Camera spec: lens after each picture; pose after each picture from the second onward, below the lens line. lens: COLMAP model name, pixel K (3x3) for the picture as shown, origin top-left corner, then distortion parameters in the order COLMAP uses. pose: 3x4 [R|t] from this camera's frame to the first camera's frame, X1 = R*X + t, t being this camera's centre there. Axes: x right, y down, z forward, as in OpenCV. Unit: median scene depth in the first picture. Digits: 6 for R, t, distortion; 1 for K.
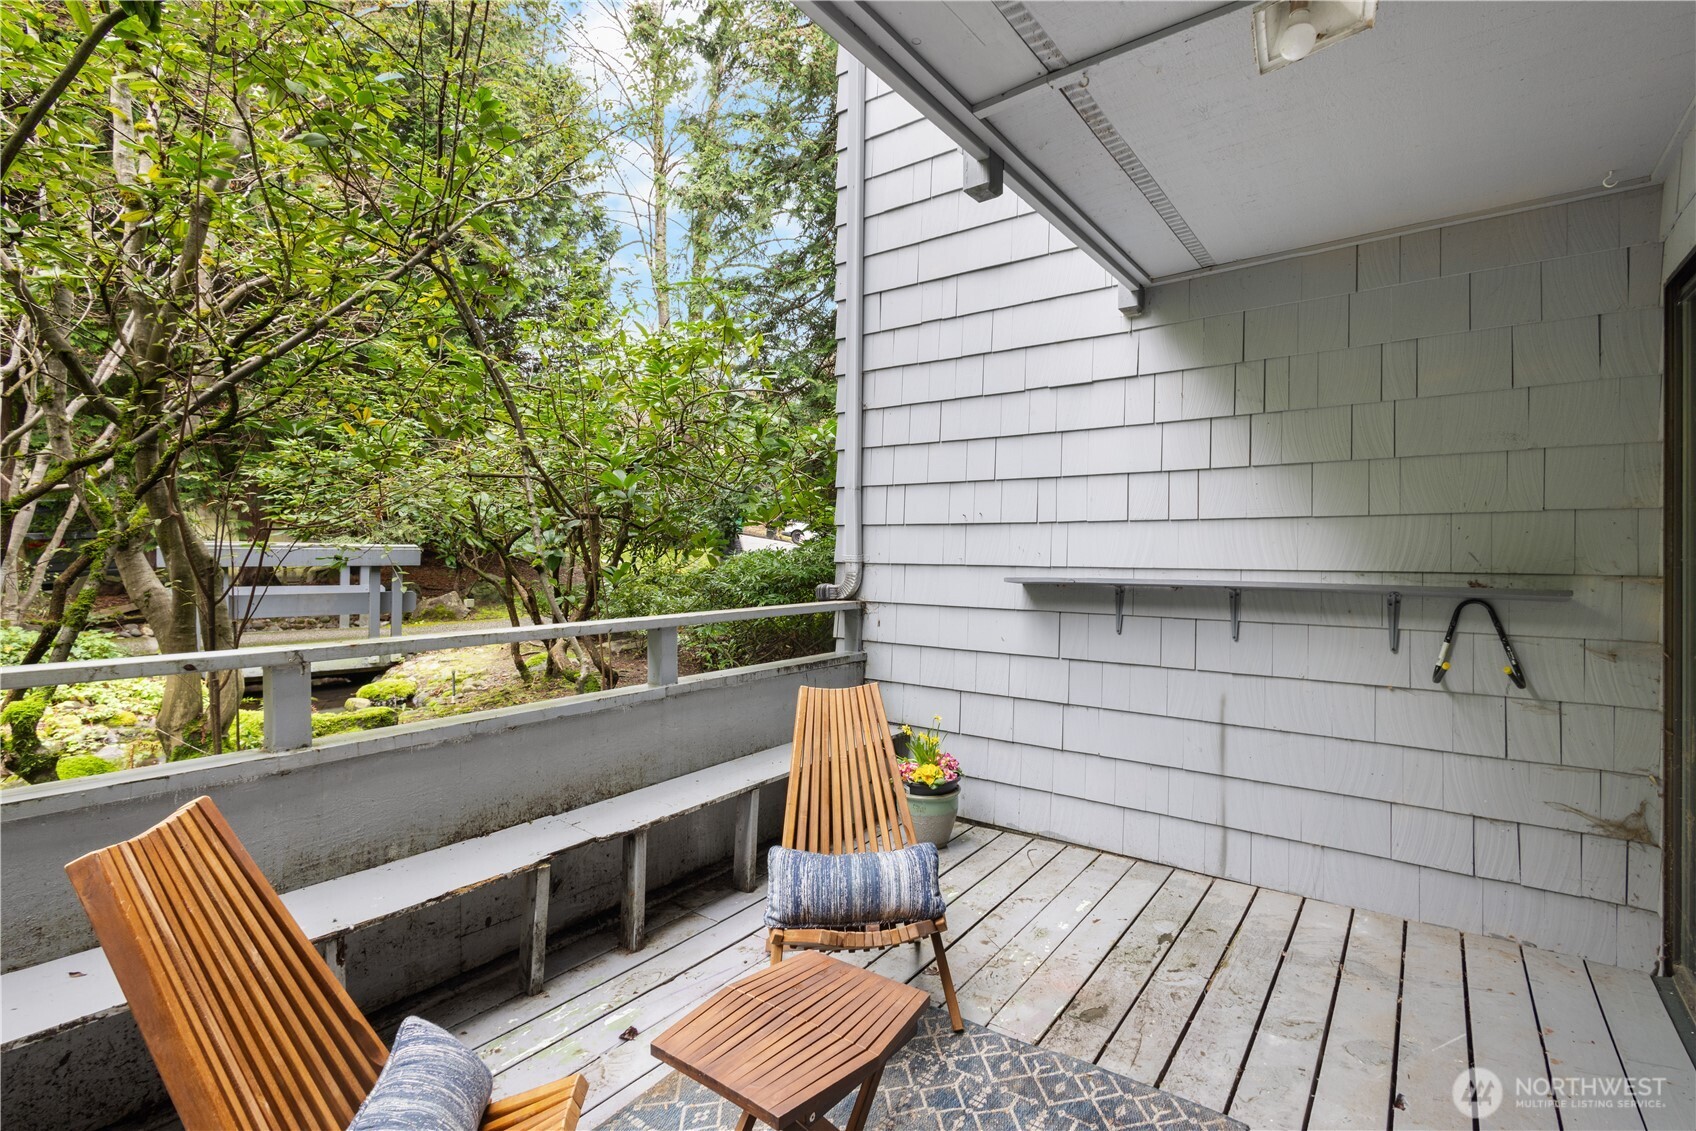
lens RADIAL K [[787.9, 0, 840.1], [0, 787.9, 565.8], [0, 0, 1]] dist [0.011887, -0.003131]
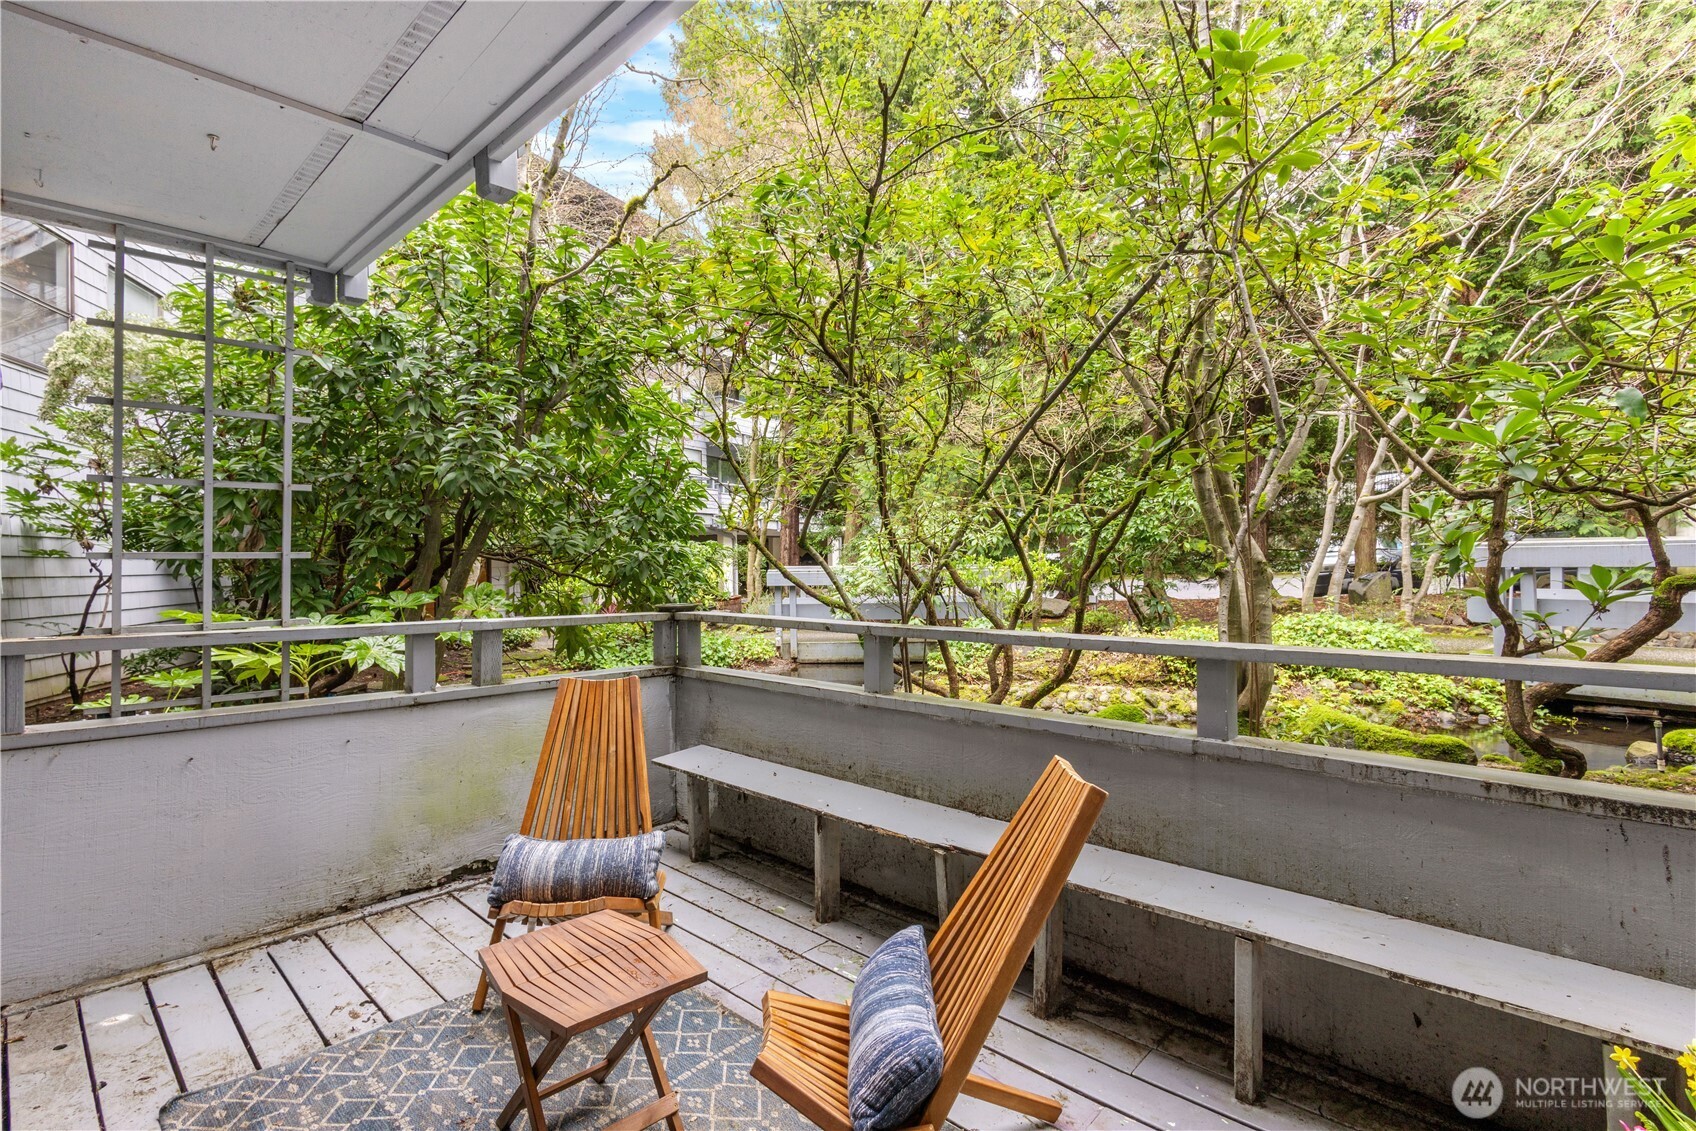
lens RADIAL K [[787.9, 0, 839.7], [0, 787.9, 565.3], [0, 0, 1]] dist [0.011887, -0.003131]
pose [[-0.125884, -0.000666, -0.992045, 0.488859], [0.003765, 0.999992, -0.001149, -0.003748], [0.992038, -0.003880, -0.125880, 0.698772]]
